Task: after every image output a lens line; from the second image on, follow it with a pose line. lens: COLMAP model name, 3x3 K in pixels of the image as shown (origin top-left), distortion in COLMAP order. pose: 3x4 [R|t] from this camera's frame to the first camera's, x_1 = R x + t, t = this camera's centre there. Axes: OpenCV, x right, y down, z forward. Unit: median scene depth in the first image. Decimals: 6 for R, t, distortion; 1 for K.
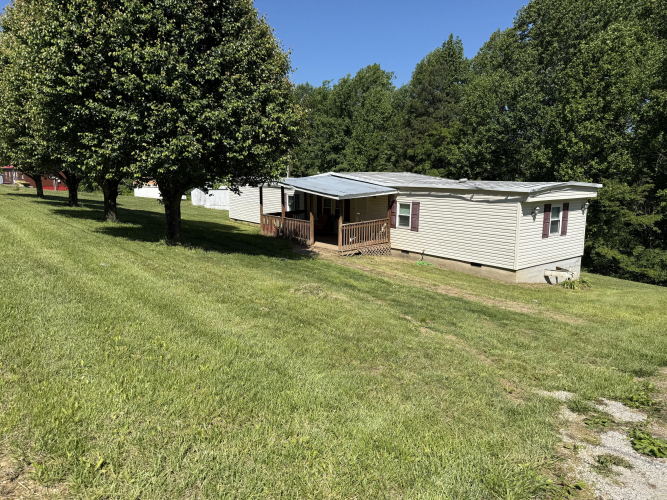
lens RADIAL K [[466.0, 0, 333.5], [0, 466.0, 250.4], [0, 0, 1]] dist [0.001573, 0.000091]
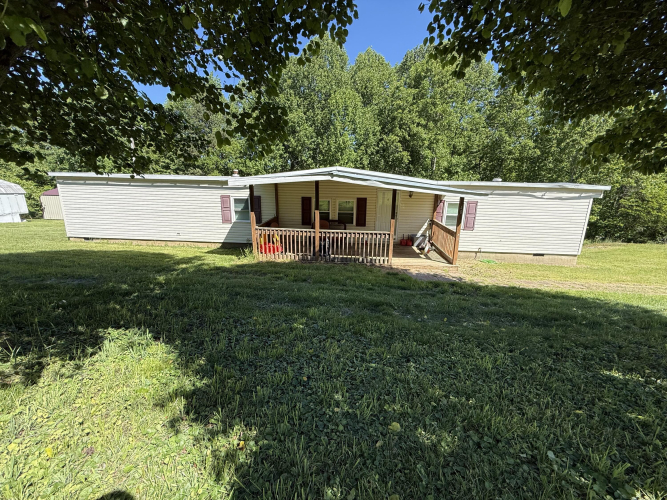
lens RADIAL K [[269.1, 0, 333.2], [0, 269.1, 248.4], [0, 0, 1]] dist [0.001285, 0.000195]
pose [[0.636807, -0.194876, 0.745990, -0.490427], [0.104232, 0.980409, 0.167136, -0.143481], [-0.763945, -0.028677, 0.644643, 0.937071]]
